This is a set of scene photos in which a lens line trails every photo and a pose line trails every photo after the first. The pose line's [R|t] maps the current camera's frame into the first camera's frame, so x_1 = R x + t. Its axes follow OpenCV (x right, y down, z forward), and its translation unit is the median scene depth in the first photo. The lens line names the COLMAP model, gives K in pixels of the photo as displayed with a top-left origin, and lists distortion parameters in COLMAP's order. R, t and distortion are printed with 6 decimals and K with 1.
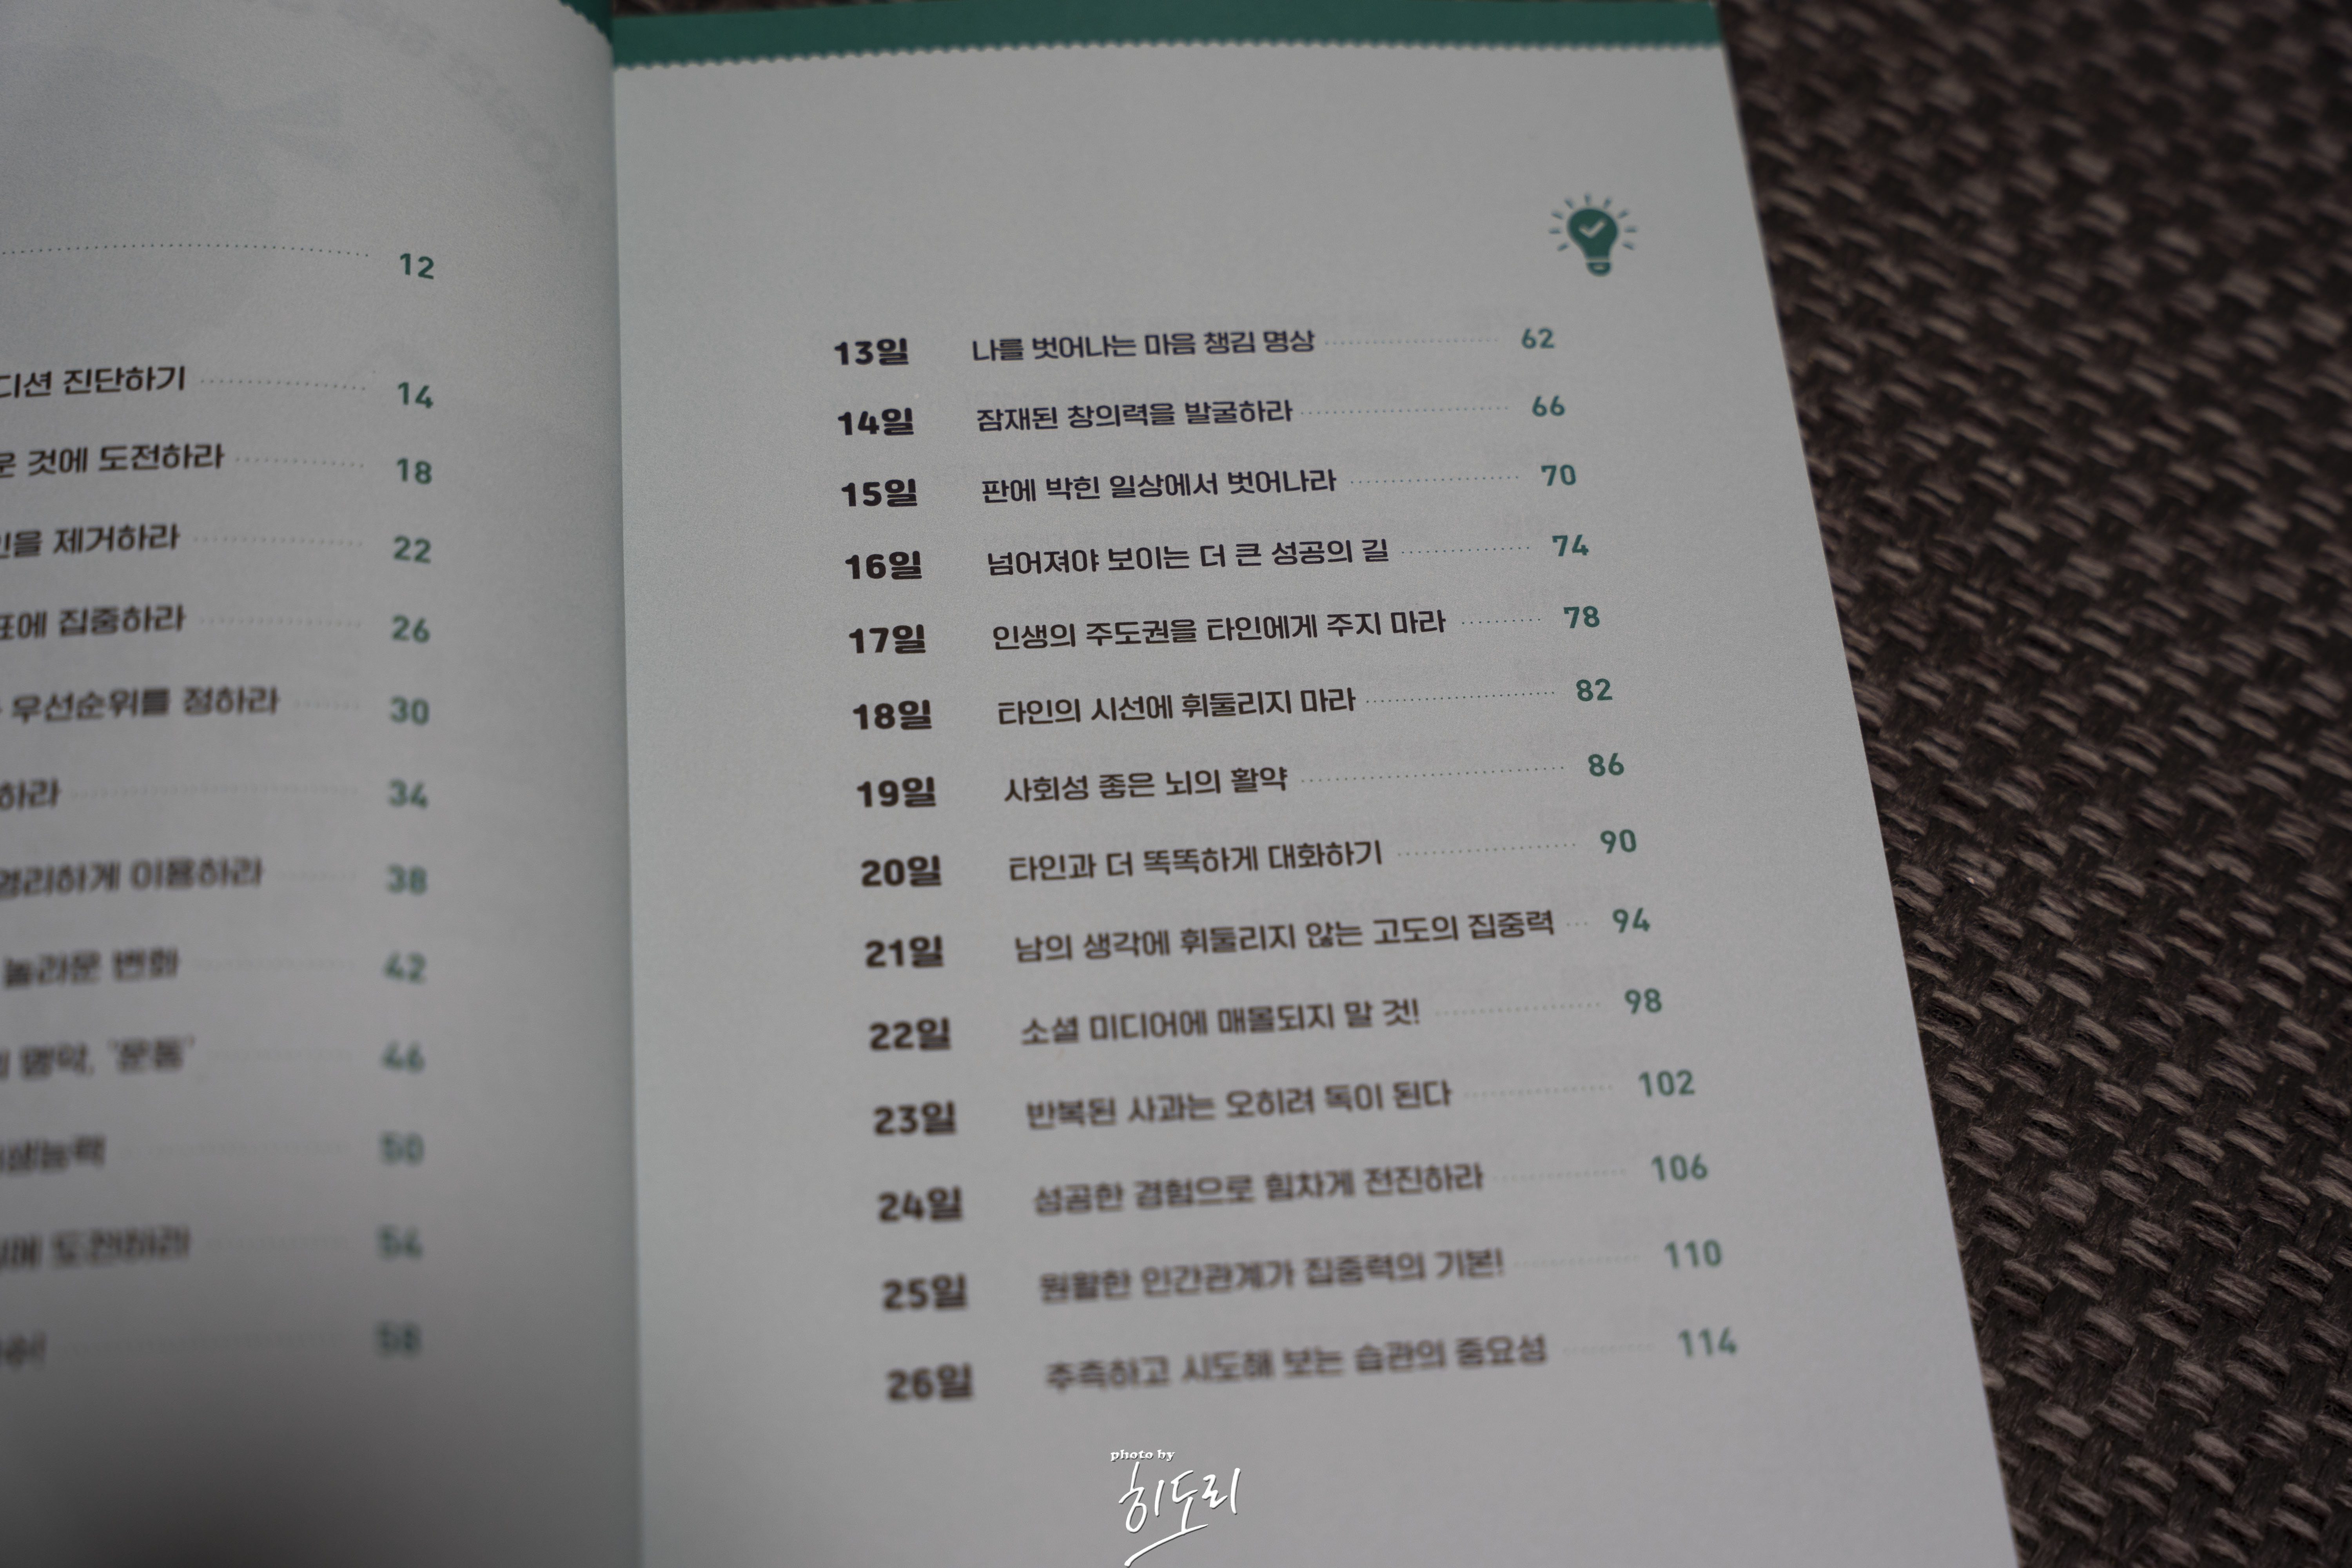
lens RADIAL K [[3381.4, 0, 1176.0], [0, 3381.4, 784.0], [0, 0, 1]] dist [-0.088009, 0.332008]
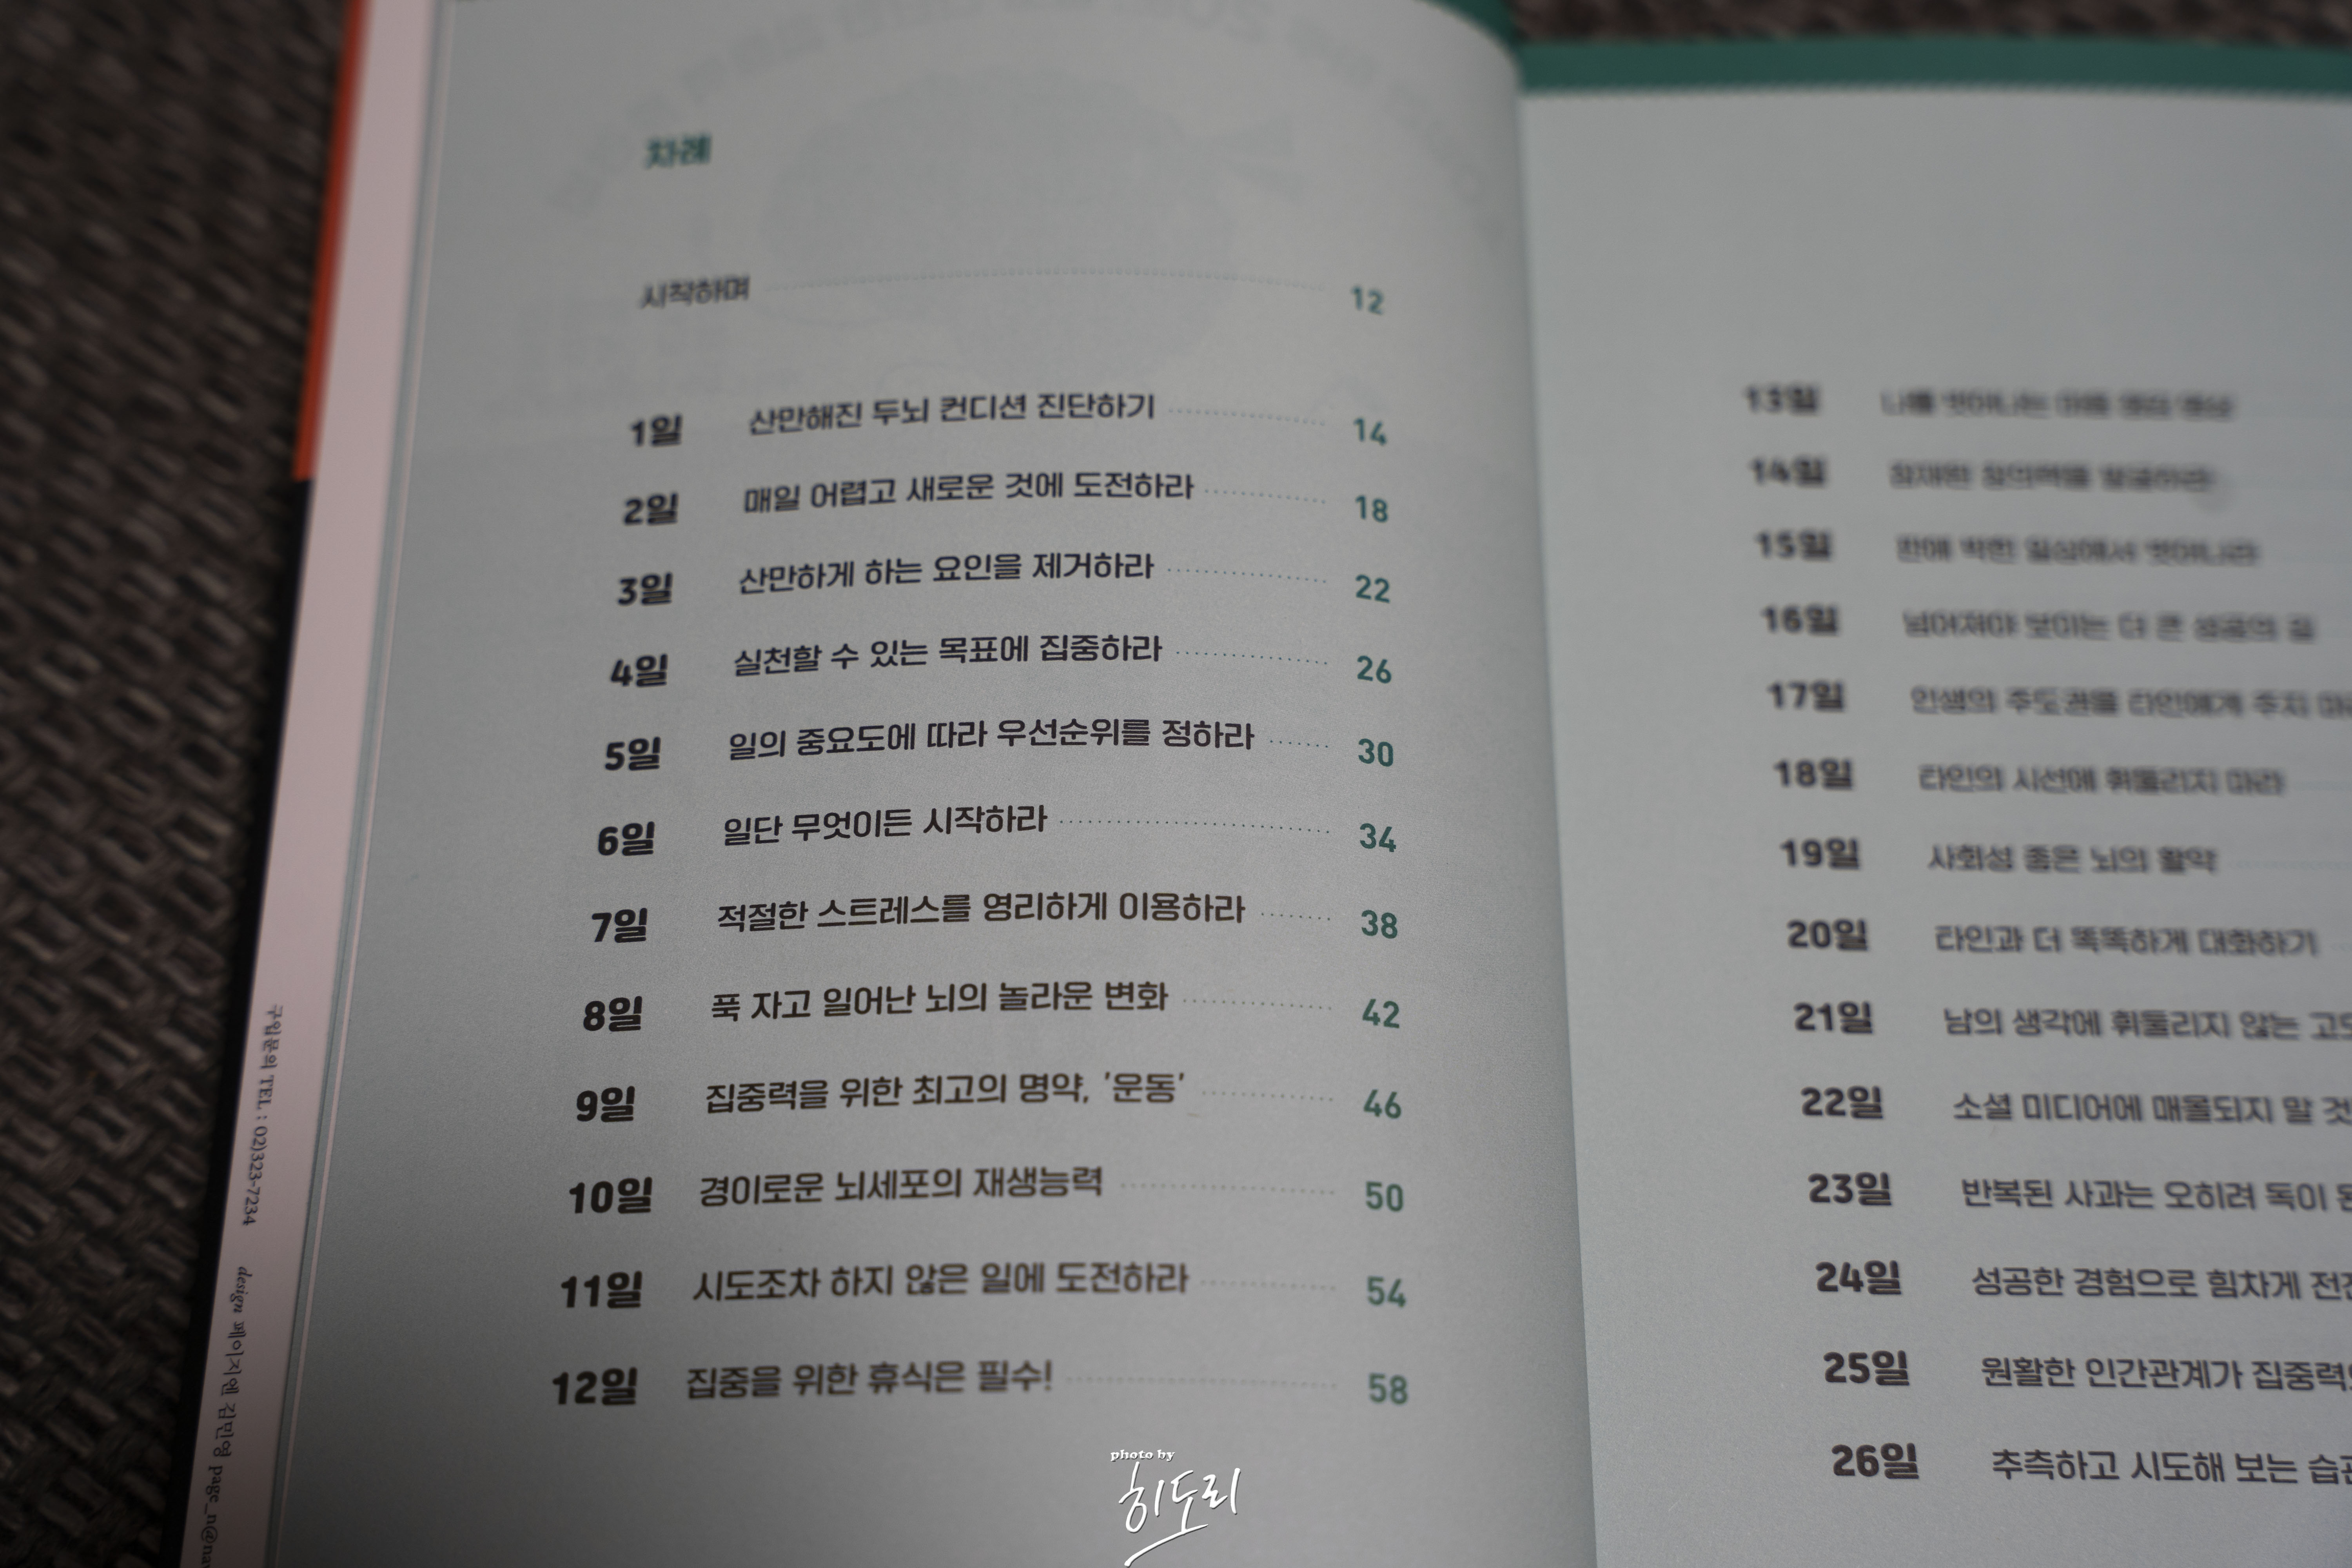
lens RADIAL K [[3381.4, 0, 1176.0], [0, 3381.4, 784.0], [0, 0, 1]] dist [-0.088009, 0.332008]
pose [[0.991415, 0.058404, -0.116988, -0.162596], [-0.055950, 0.998141, 0.024158, -0.032373], [0.118181, -0.017405, 0.992840, -0.008536]]
